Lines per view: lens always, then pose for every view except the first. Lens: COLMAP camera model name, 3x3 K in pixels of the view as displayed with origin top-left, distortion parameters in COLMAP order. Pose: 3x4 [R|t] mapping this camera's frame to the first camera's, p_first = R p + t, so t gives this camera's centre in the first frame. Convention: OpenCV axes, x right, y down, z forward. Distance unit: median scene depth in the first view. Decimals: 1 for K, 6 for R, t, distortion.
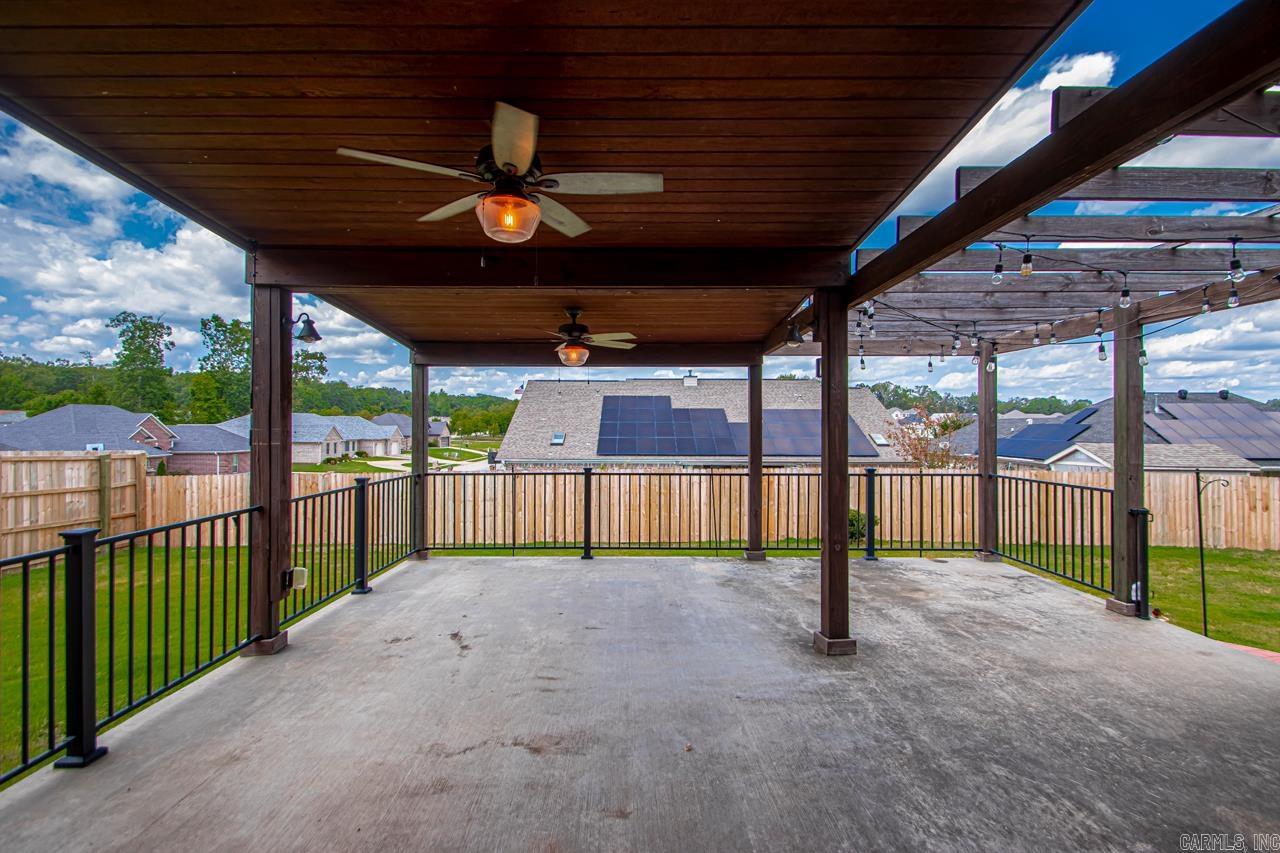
lens RADIAL K [[609.3, 0, 637.1], [0, 609.3, 423.8], [0, 0, 1]] dist [0.033990, -0.022405]
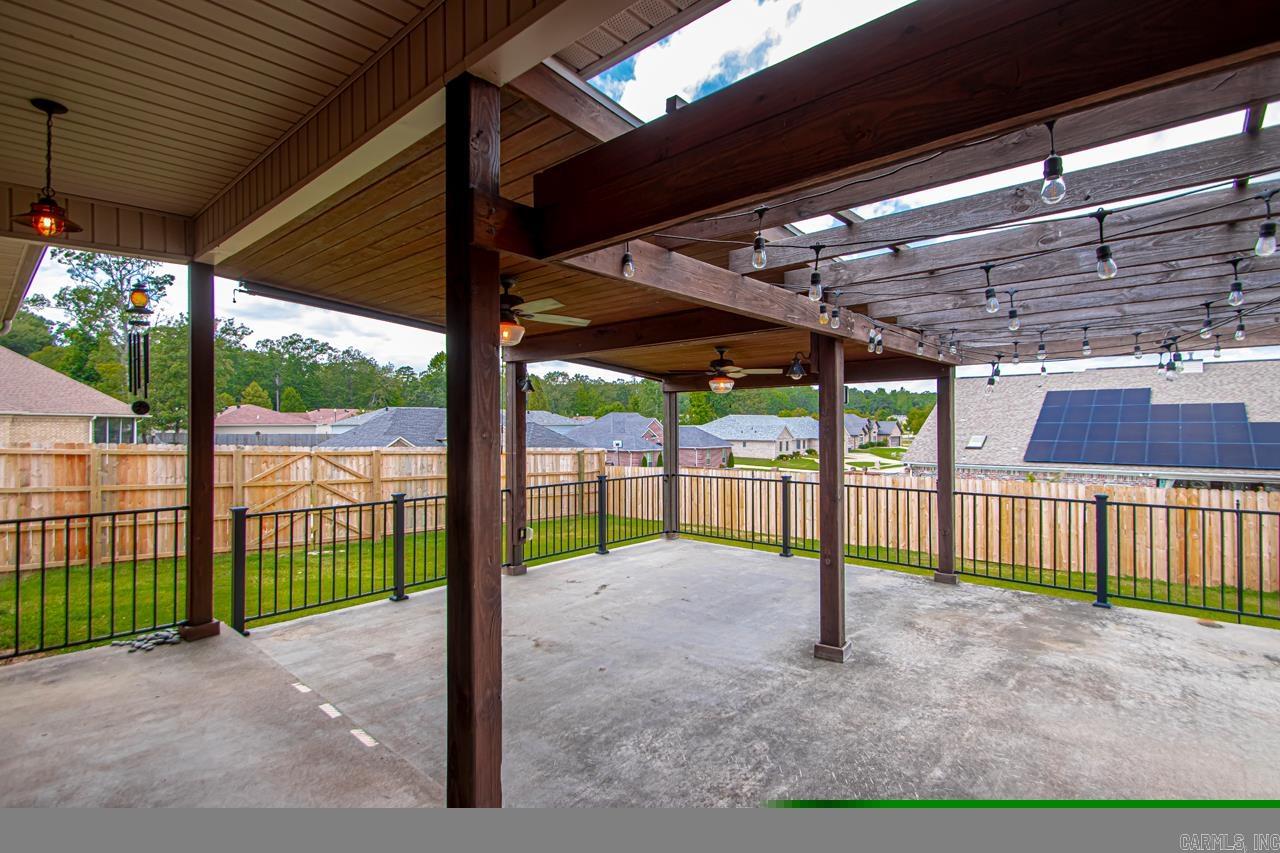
lens RADIAL K [[602.4, 0, 639.8], [0, 602.4, 416.6], [0, 0, 1]] dist [0.033393, -0.022555]
pose [[0.746485, -0.015423, -0.665223, 0.589168], [0.009004, 0.999874, -0.013079, -0.032491], [0.665341, 0.003774, 0.746530, -0.020781]]
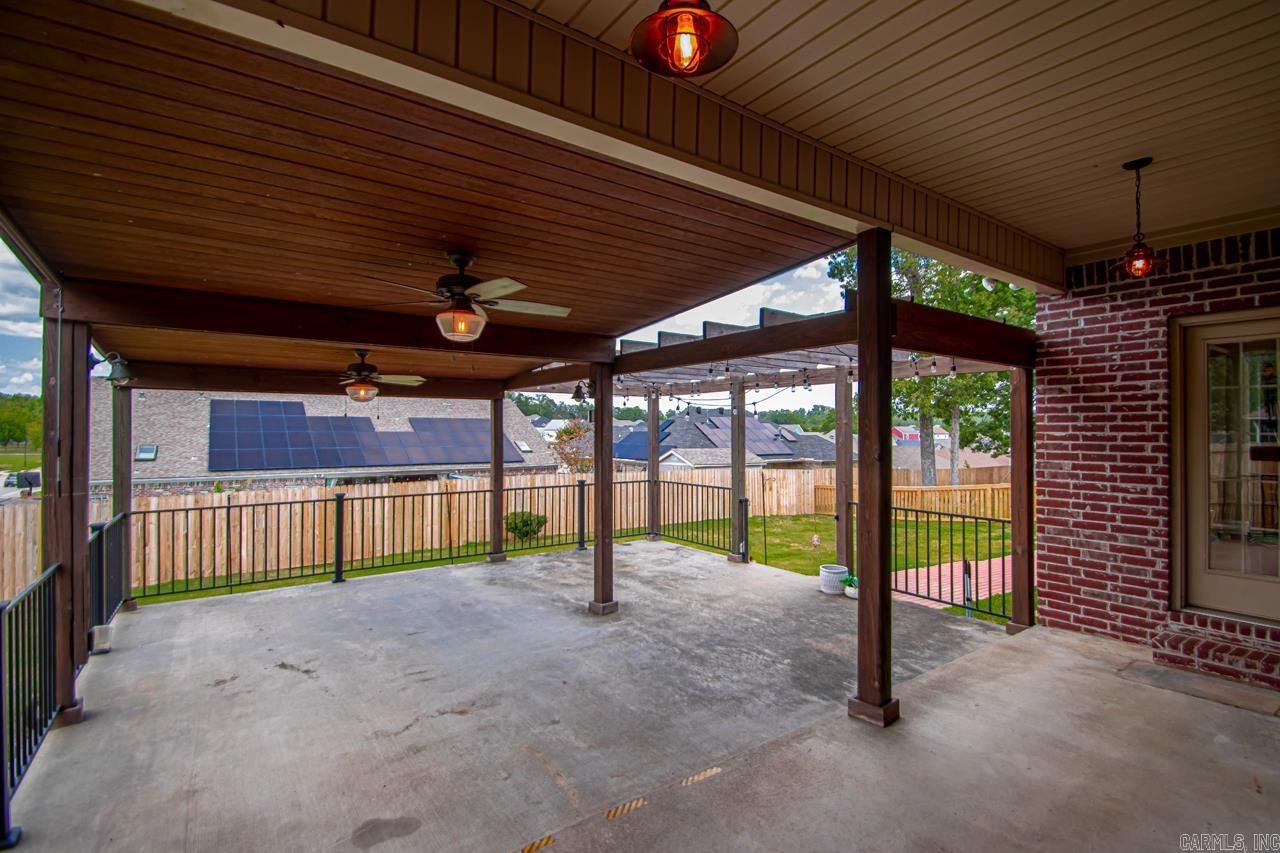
lens RADIAL K [[596.8, 0, 659.9], [0, 596.8, 428.2], [0, 0, 1]] dist [0.002762, -0.000323]
pose [[0.805510, 0.000635, 0.592582, -0.306819], [-0.000724, 1.000000, -0.000089, -0.049269], [-0.592582, -0.000357, 0.805510, -0.165243]]
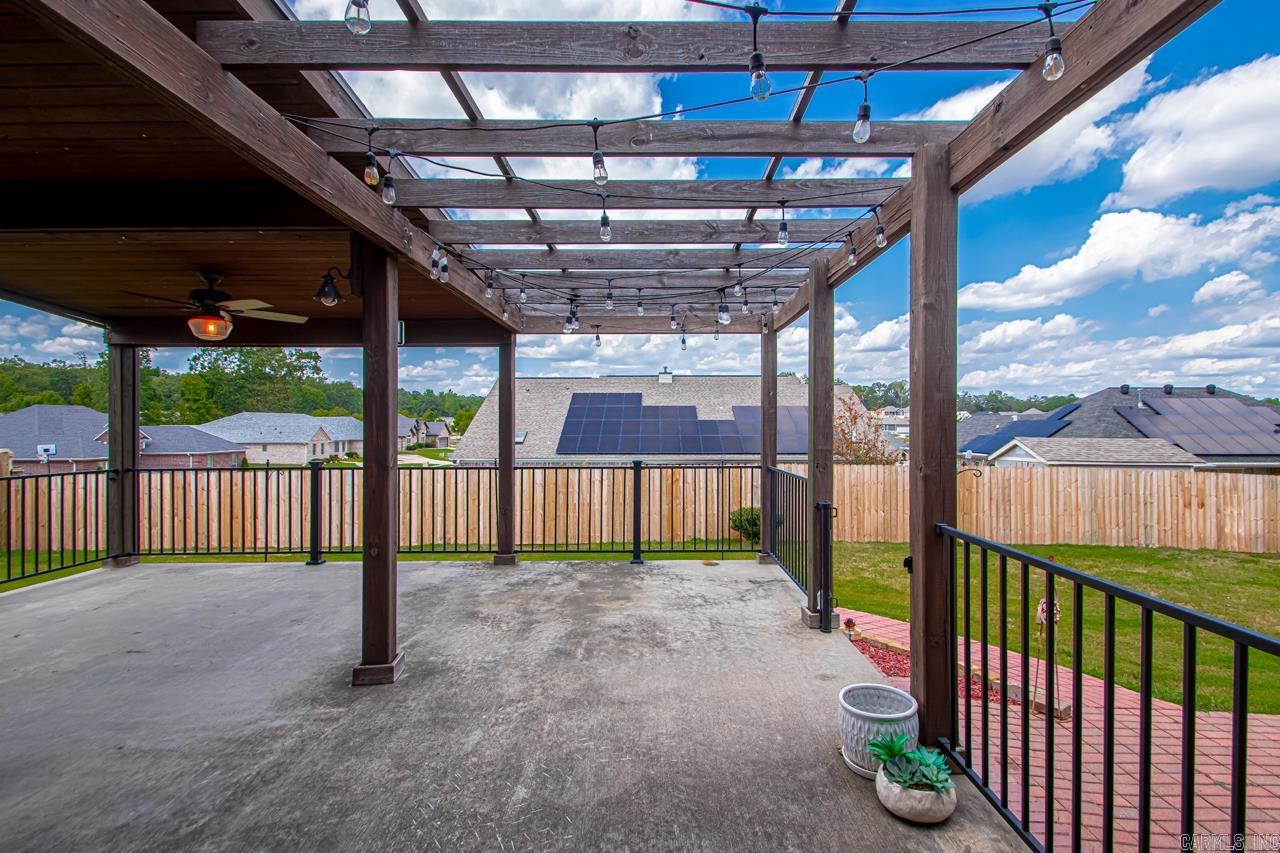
lens RADIAL K [[615.8, 0, 657.7], [0, 615.8, 428.1], [0, 0, 1]] dist [0.037266, -0.024999]
pose [[0.999976, -0.004173, 0.005542, 0.514977], [0.004136, 0.999969, 0.006769, 0.025850], [-0.005570, -0.006746, 0.999962, 0.132894]]
